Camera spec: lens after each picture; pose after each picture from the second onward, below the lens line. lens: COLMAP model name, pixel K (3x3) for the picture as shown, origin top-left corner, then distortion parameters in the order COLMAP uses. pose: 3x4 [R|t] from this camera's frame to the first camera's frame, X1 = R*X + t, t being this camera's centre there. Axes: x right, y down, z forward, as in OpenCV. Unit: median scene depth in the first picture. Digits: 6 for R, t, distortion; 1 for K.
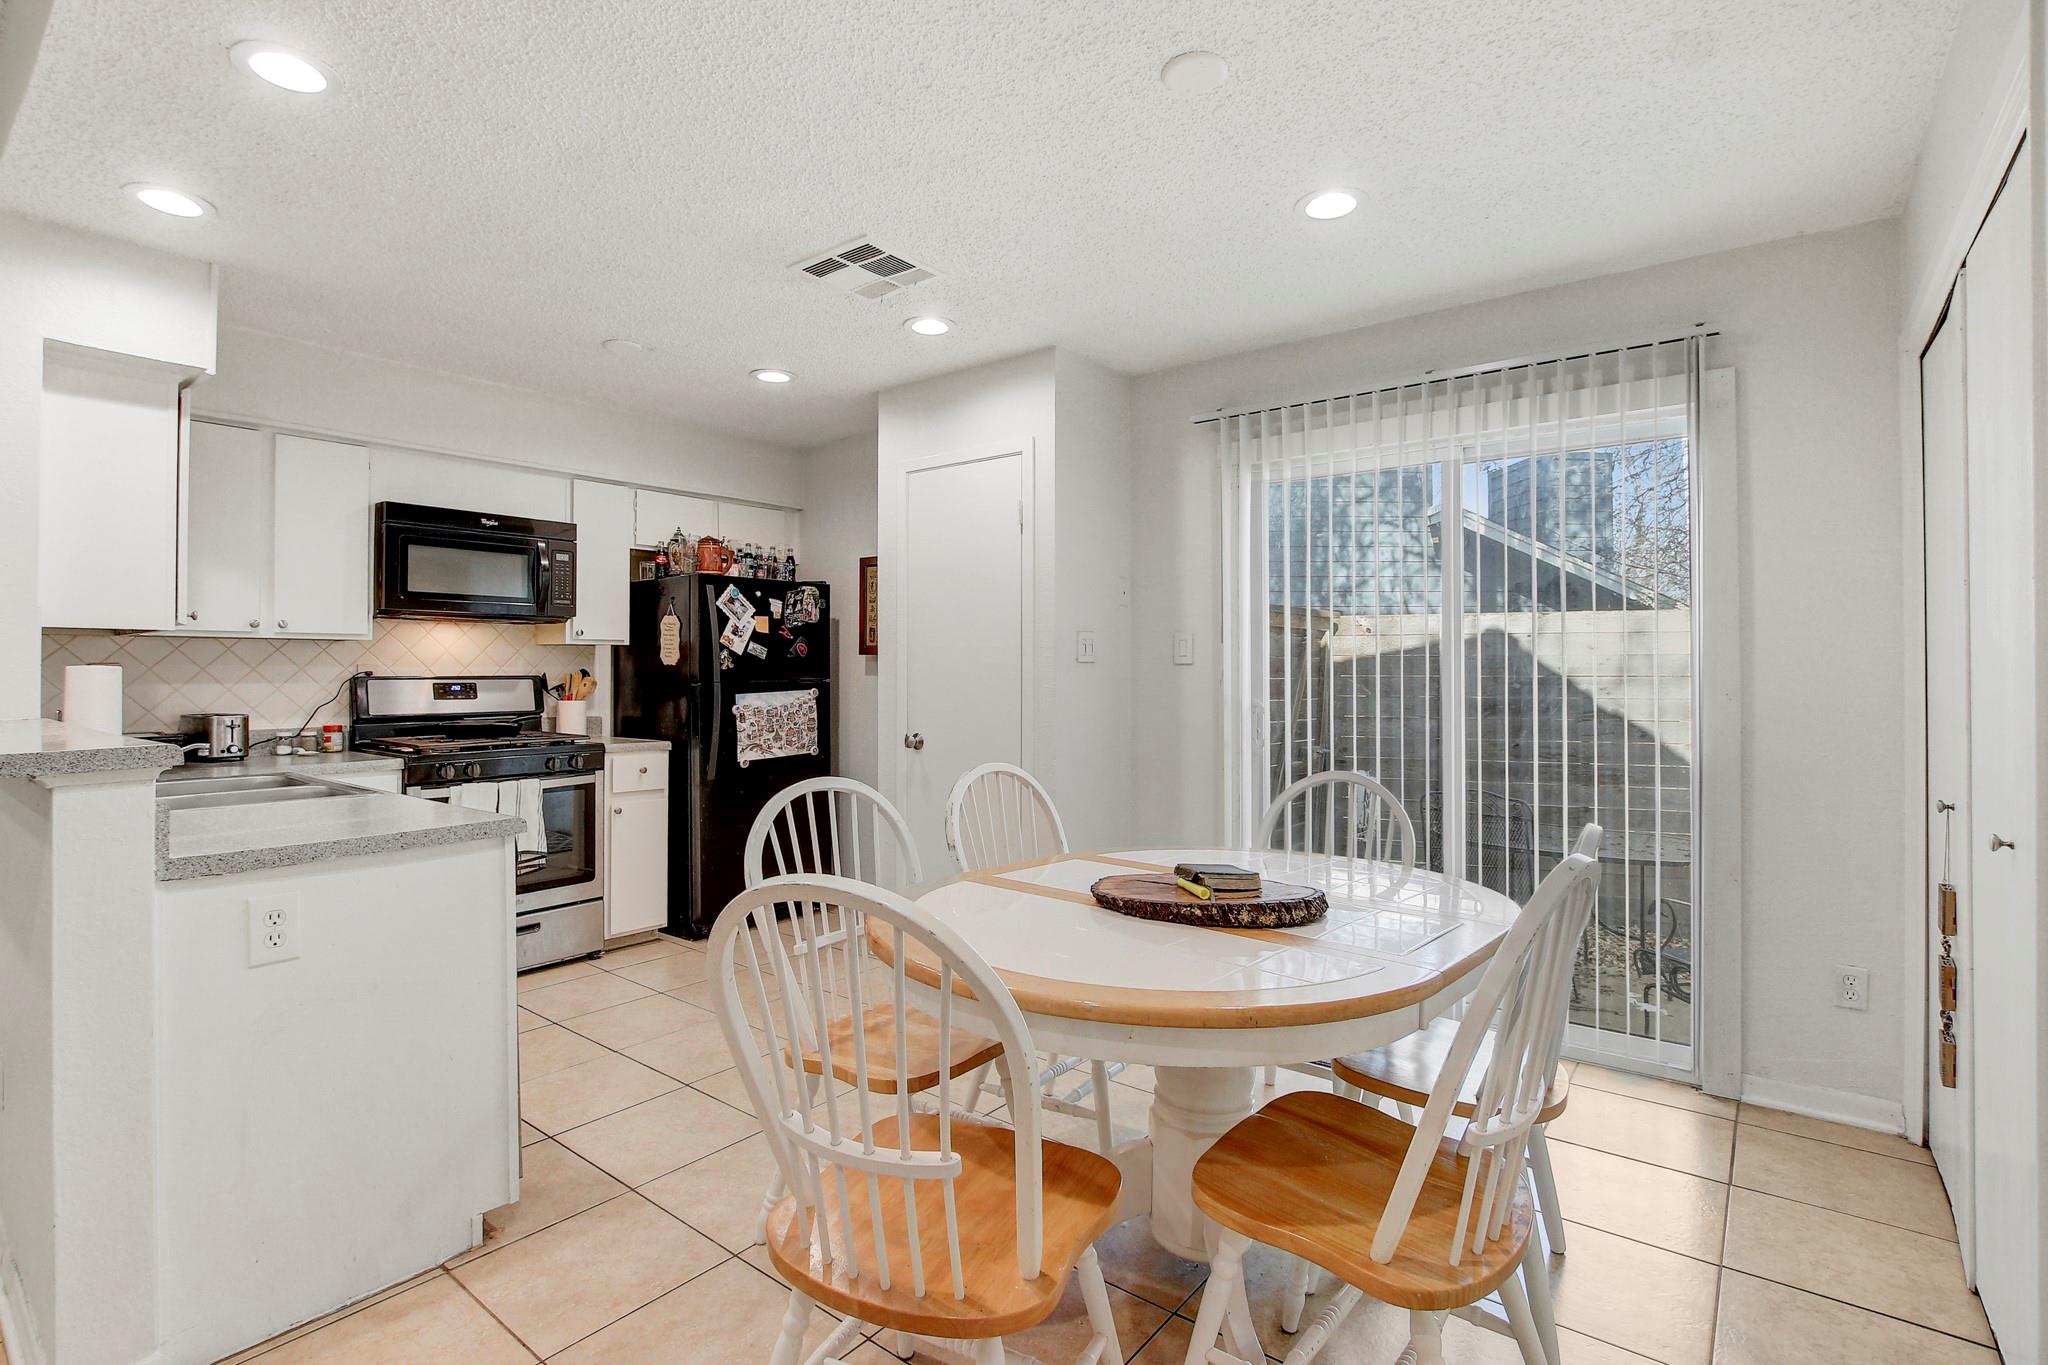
lens RADIAL K [[979.5, 0, 1004.2], [0, 979.5, 658.3], [0, 0, 1]] dist [-0.003879, 0.000068]
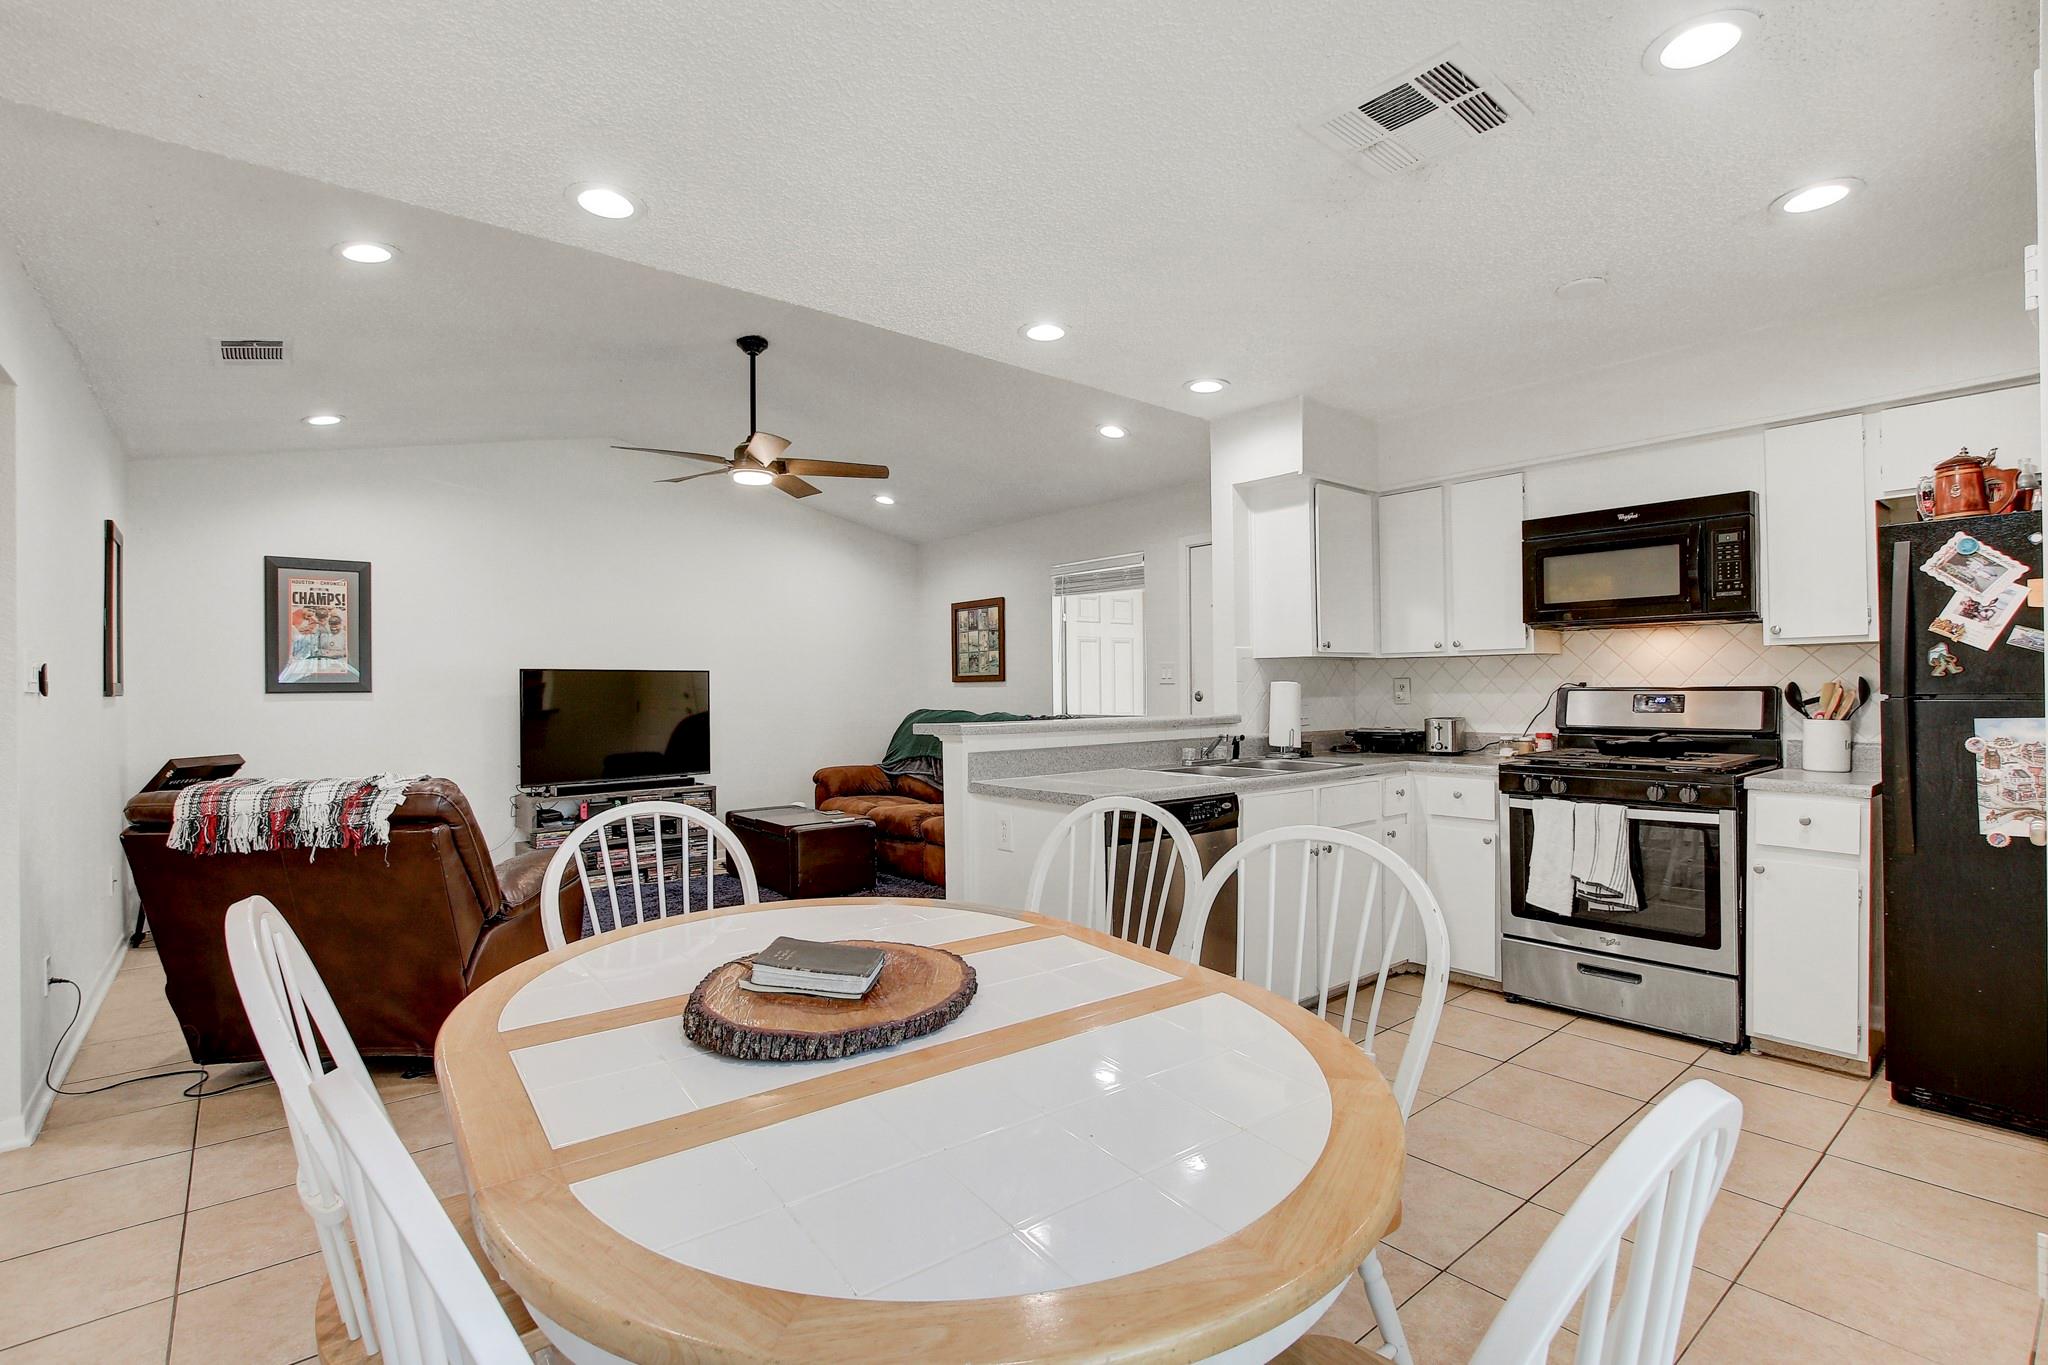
lens RADIAL K [[954.8, 0, 1029.6], [0, 954.8, 665.9], [0, 0, 1]] dist [-0.003279, -0.000258]
pose [[-0.185270, -0.019634, -0.982492, 0.397785], [0.022570, 0.999452, -0.024229, 0.006514], [0.982429, -0.026663, -0.184725, 0.563410]]
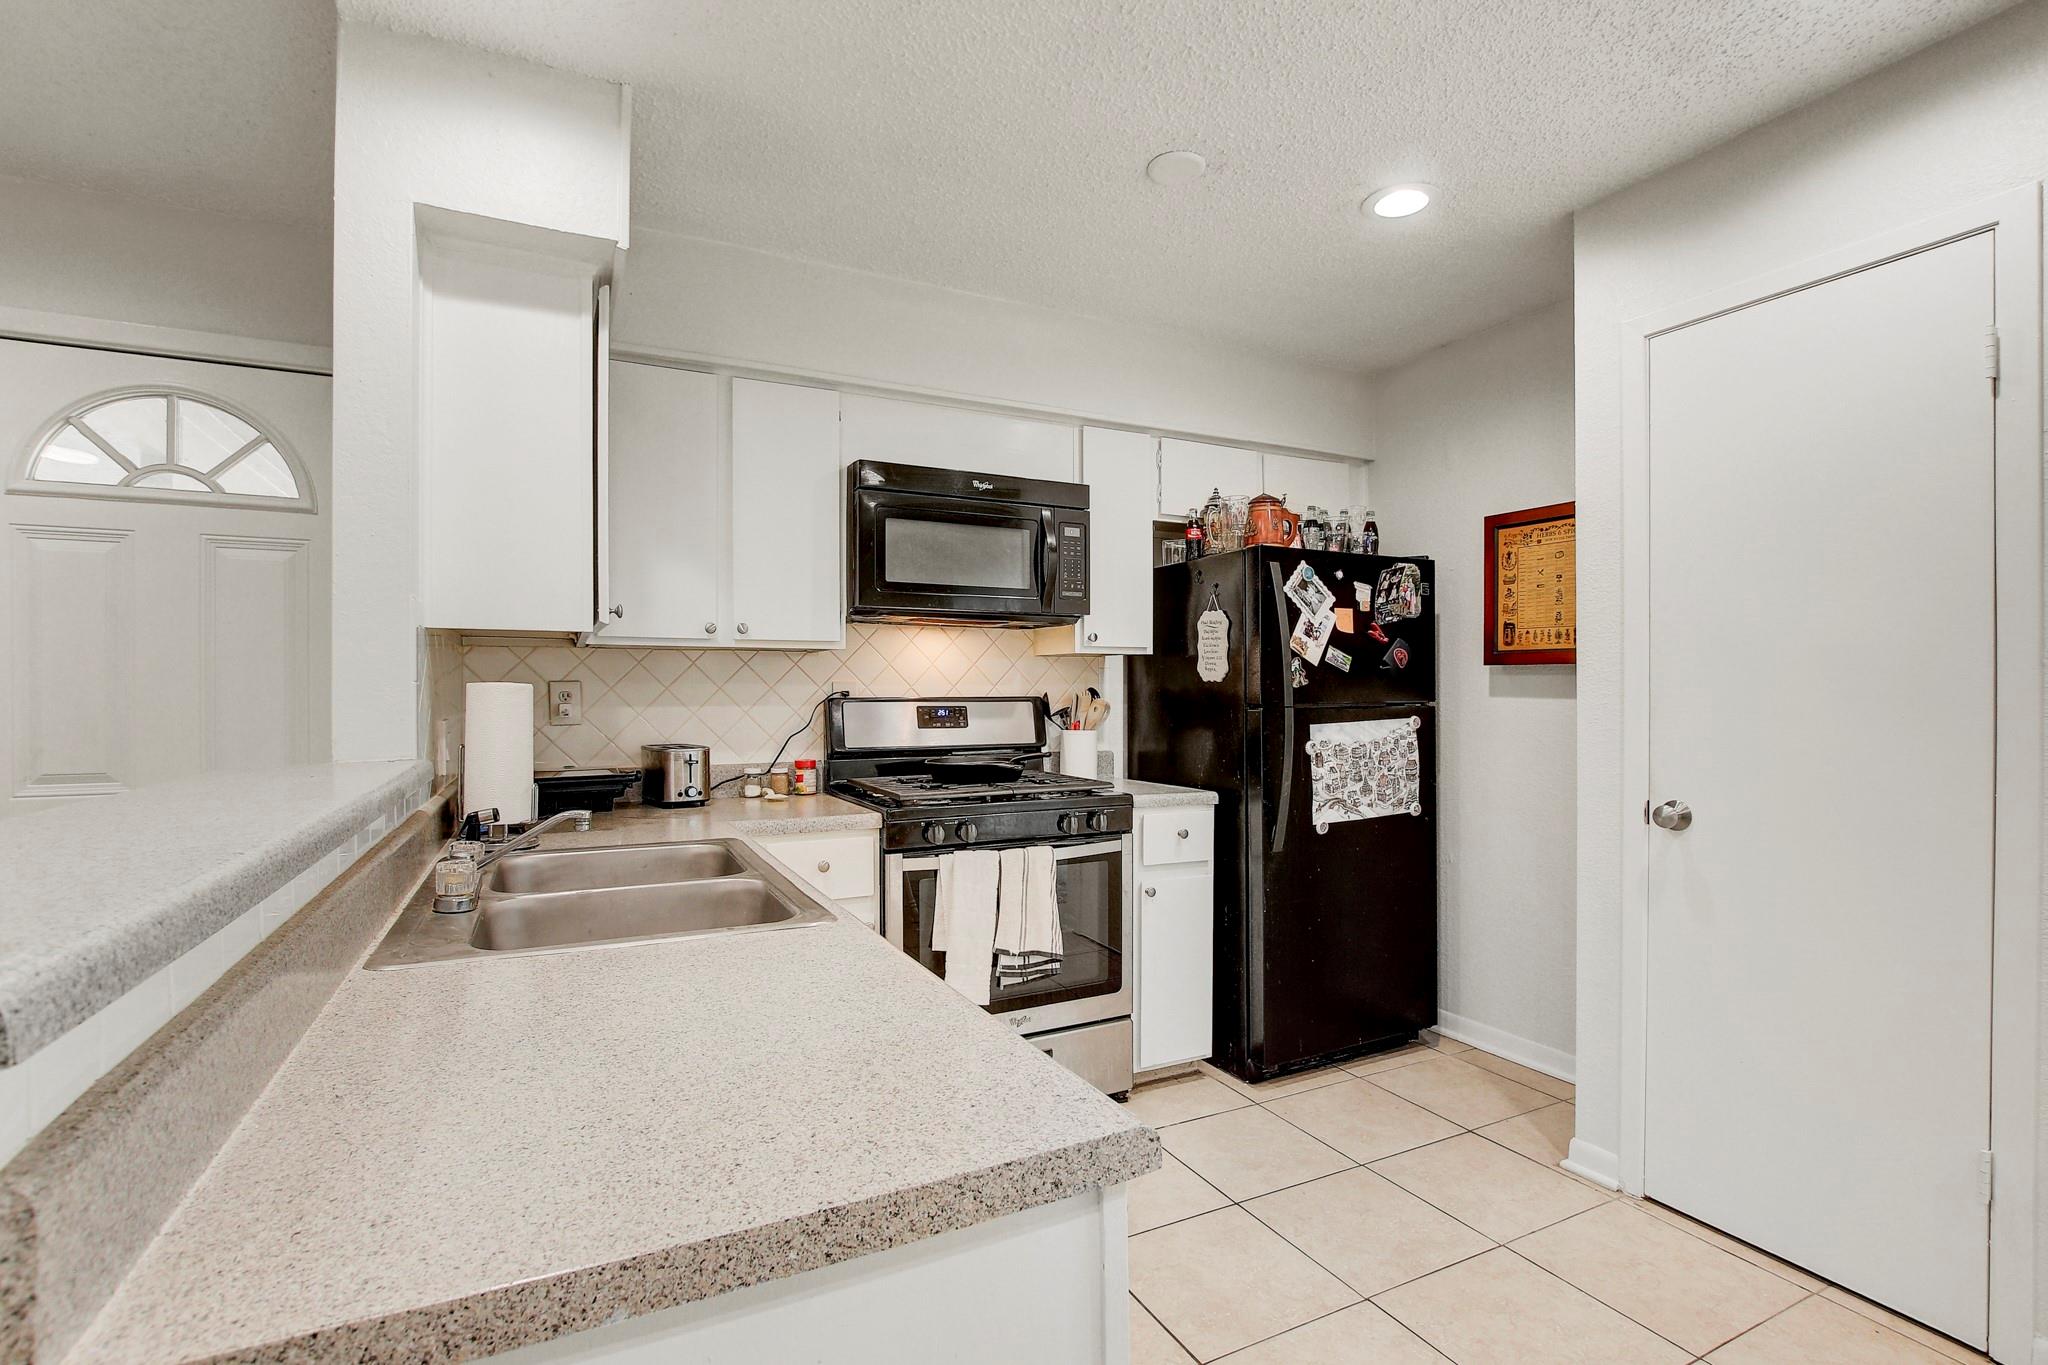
lens RADIAL K [[965.1, 0, 1030.8], [0, 965.1, 690.7], [0, 0, 1]] dist [-0.003231, -0.000293]
pose [[0.916133, -0.000859, -0.400875, -0.188489], [0.006384, 0.999902, 0.012447, 0.004079], [0.400825, -0.013962, 0.916048, 0.324955]]
